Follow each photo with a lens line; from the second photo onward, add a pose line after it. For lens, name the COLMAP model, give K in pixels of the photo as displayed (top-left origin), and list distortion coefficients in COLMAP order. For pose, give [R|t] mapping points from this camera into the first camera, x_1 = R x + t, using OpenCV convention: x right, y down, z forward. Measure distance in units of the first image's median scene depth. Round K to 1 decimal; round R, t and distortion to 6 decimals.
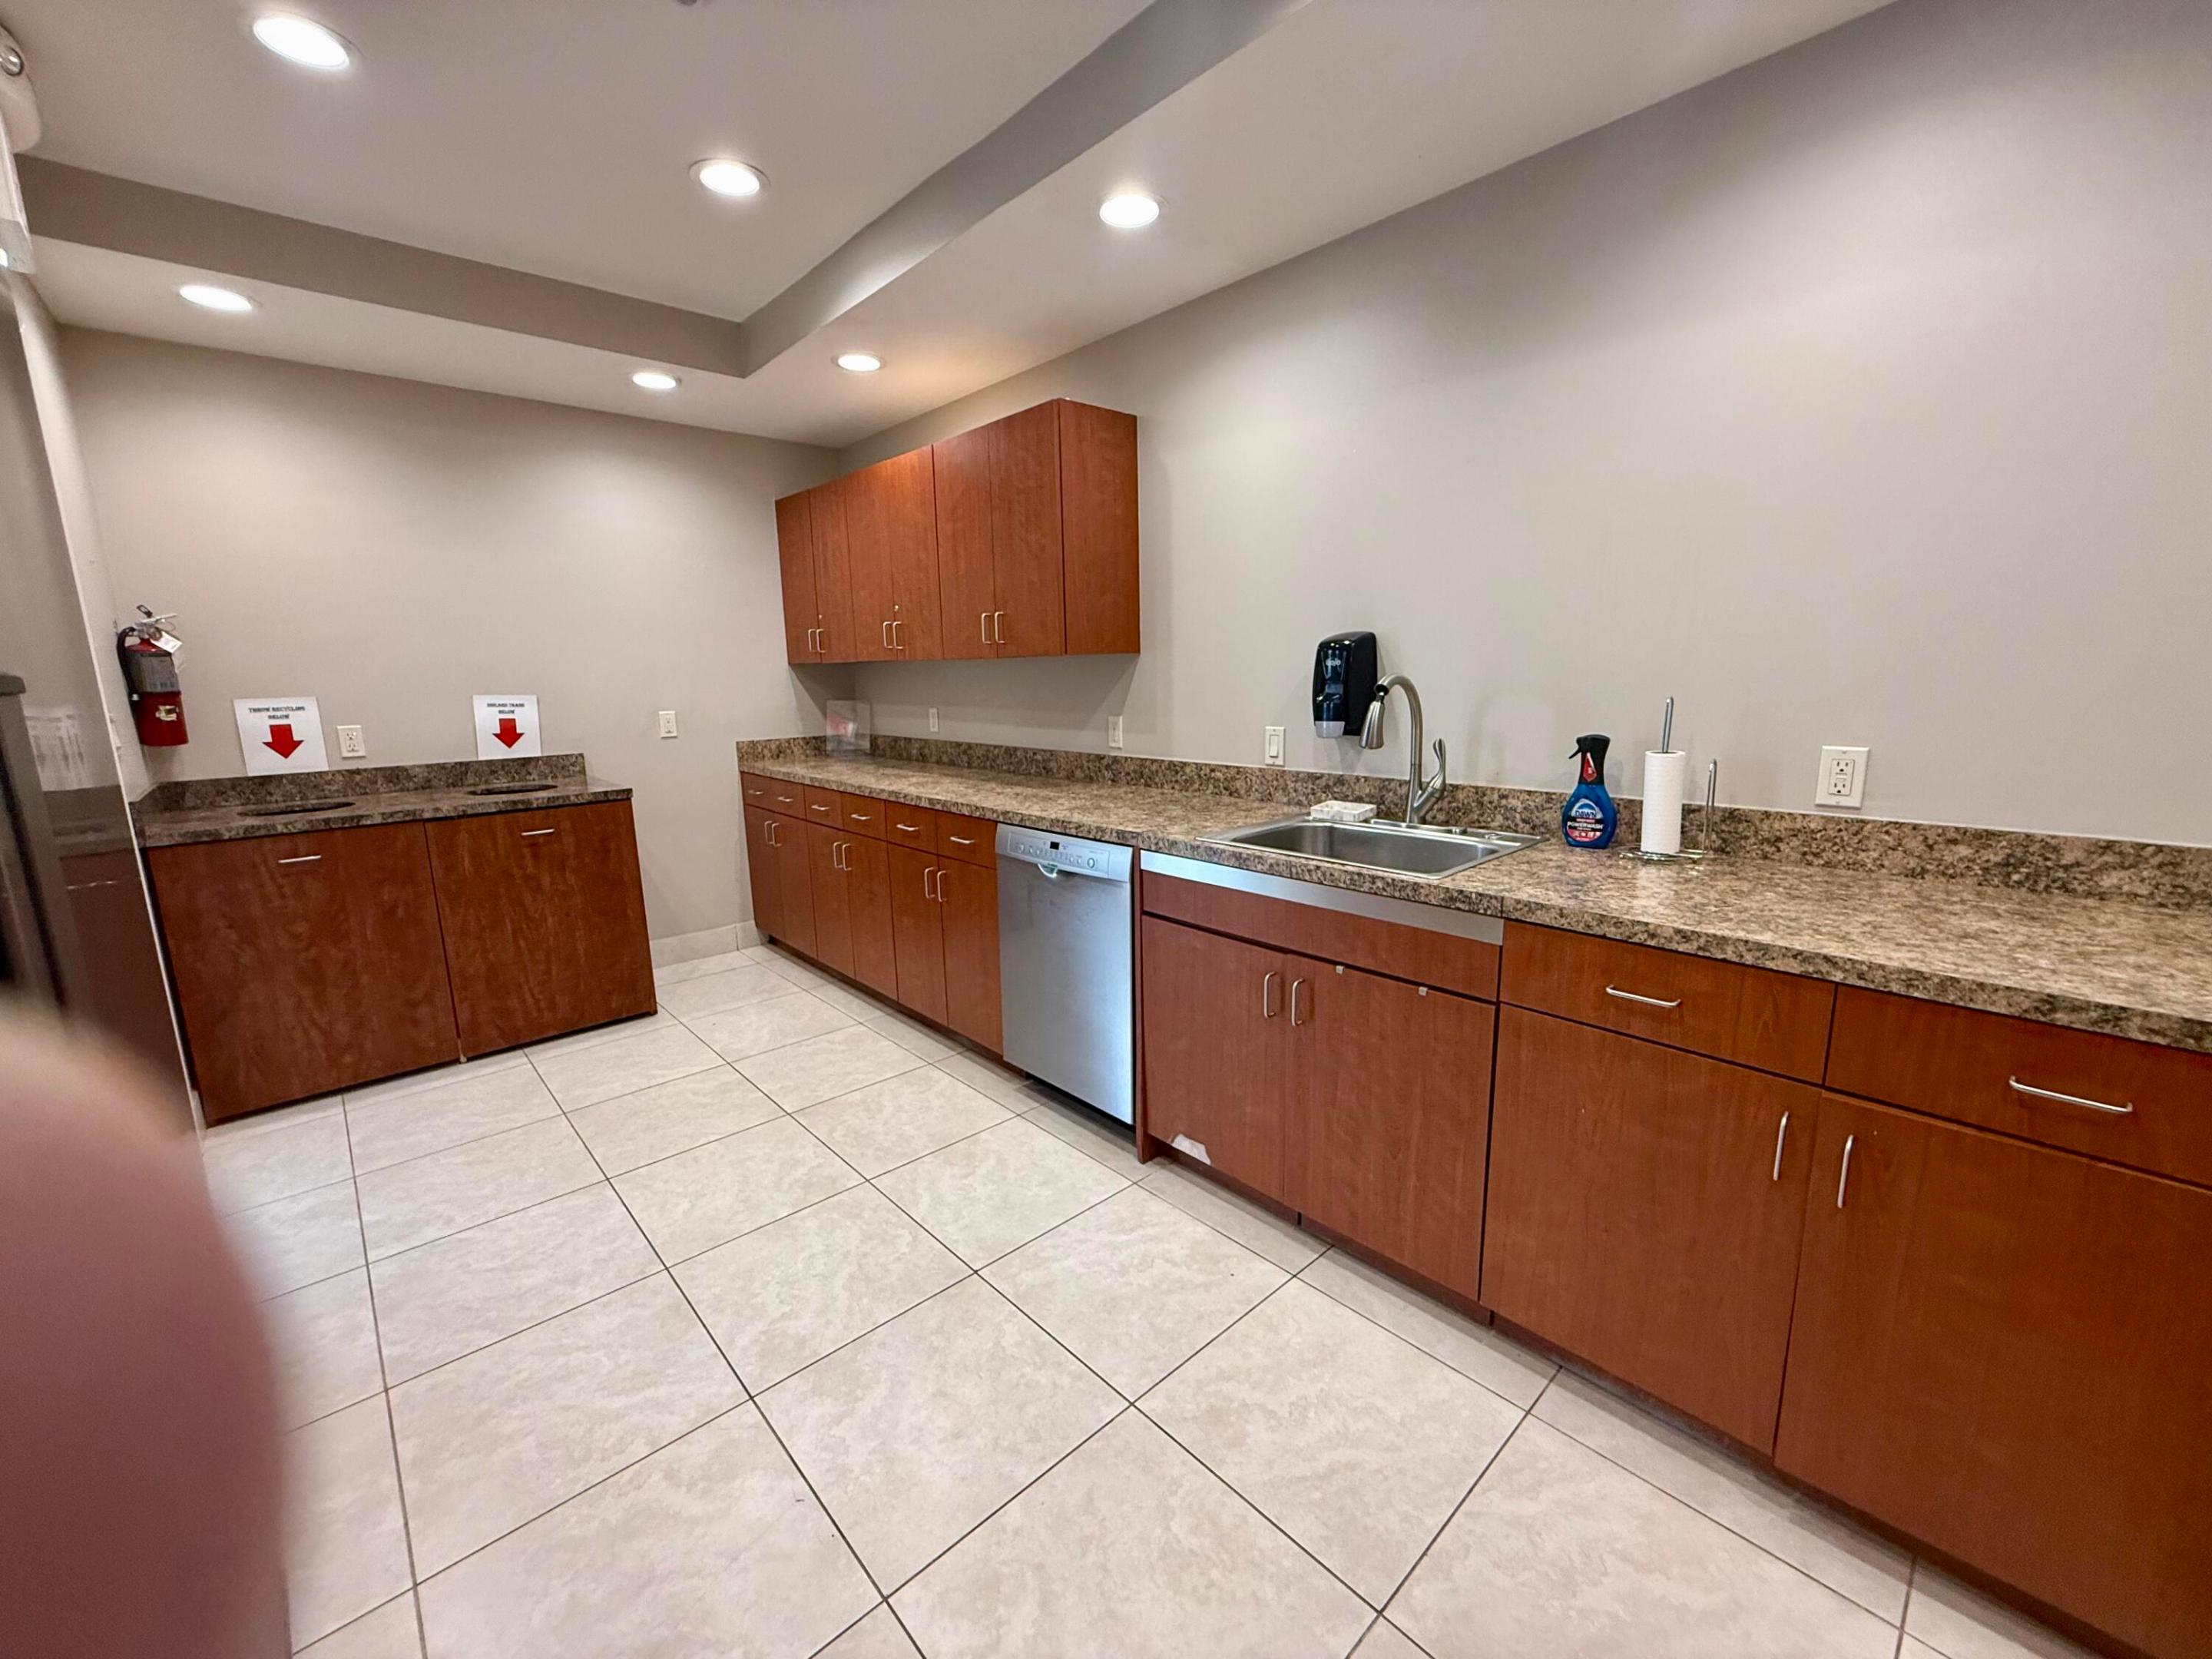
lens RADIAL K [[889.6, 0, 1104.6], [0, 889.6, 831.3], [0, 0, 1]] dist [0.000479, 0.000117]
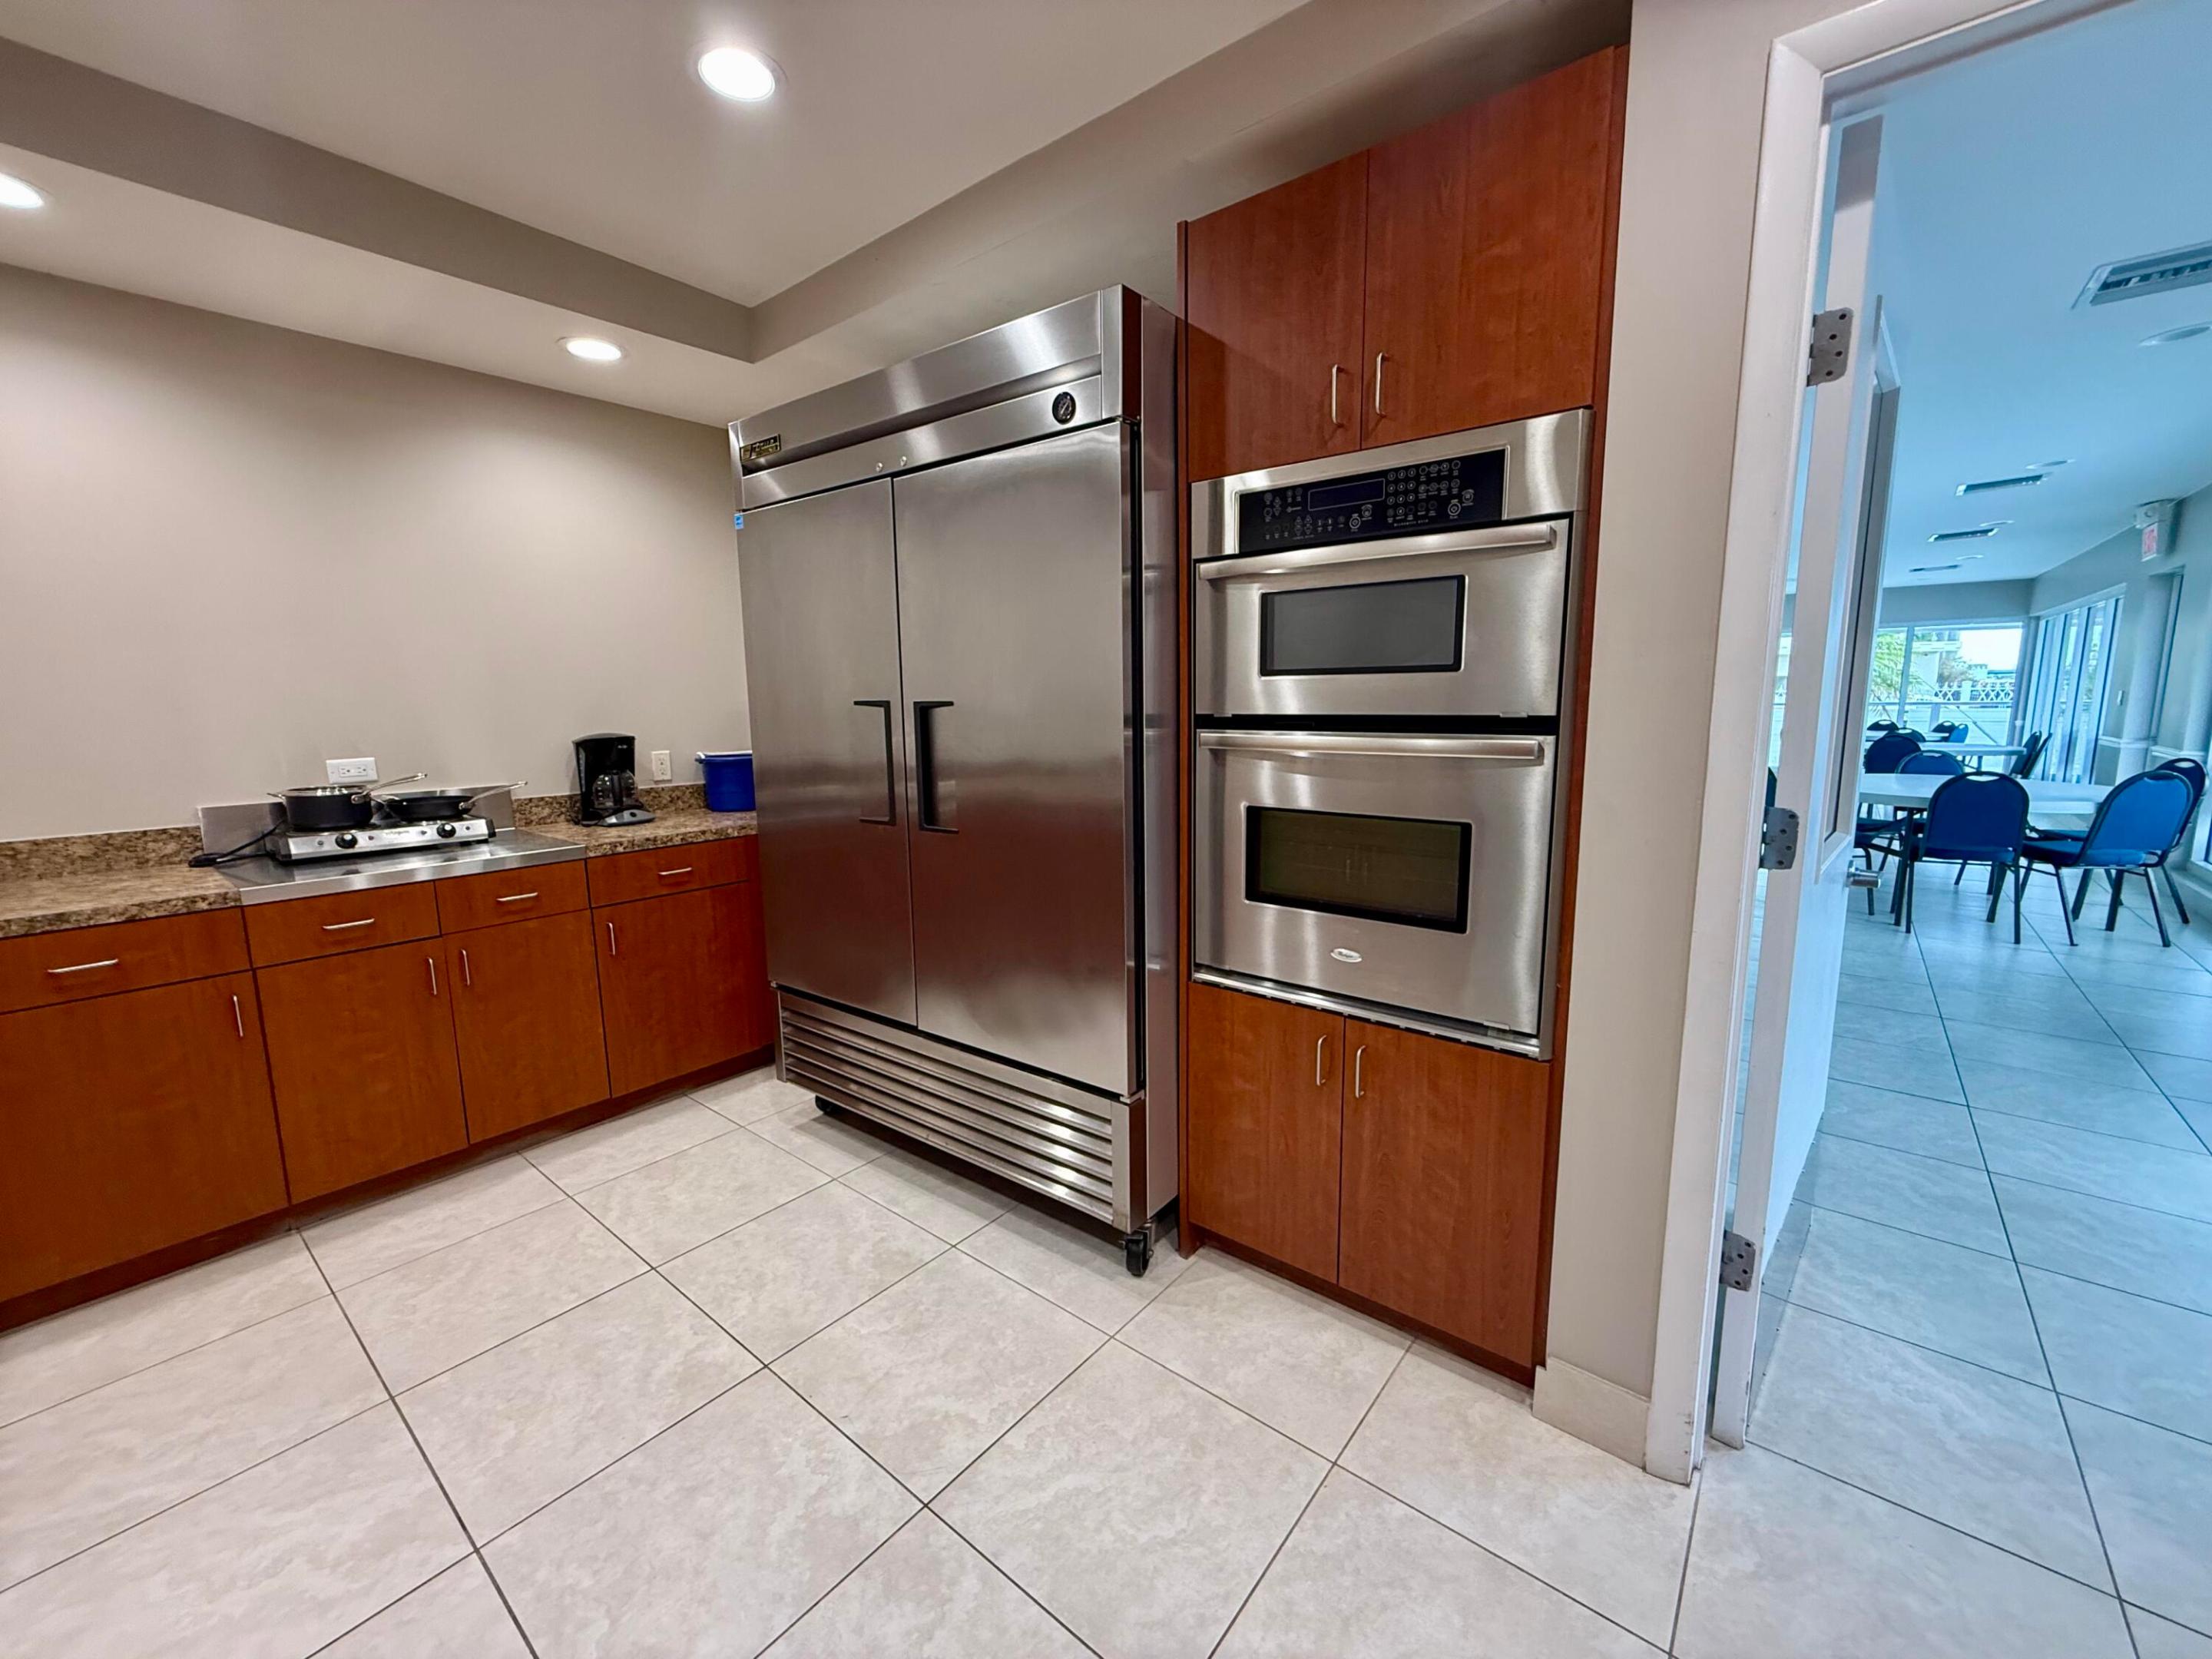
lens RADIAL K [[889.6, 0, 1109.3], [0, 889.6, 829.8], [0, 0, 1]] dist [0.000479, 0.000117]
pose [[-0.989052, 0.051172, -0.138408, -0.499322], [0.003039, 0.944812, 0.327600, -0.311342], [0.147533, 0.323593, -0.934624, 1.678116]]
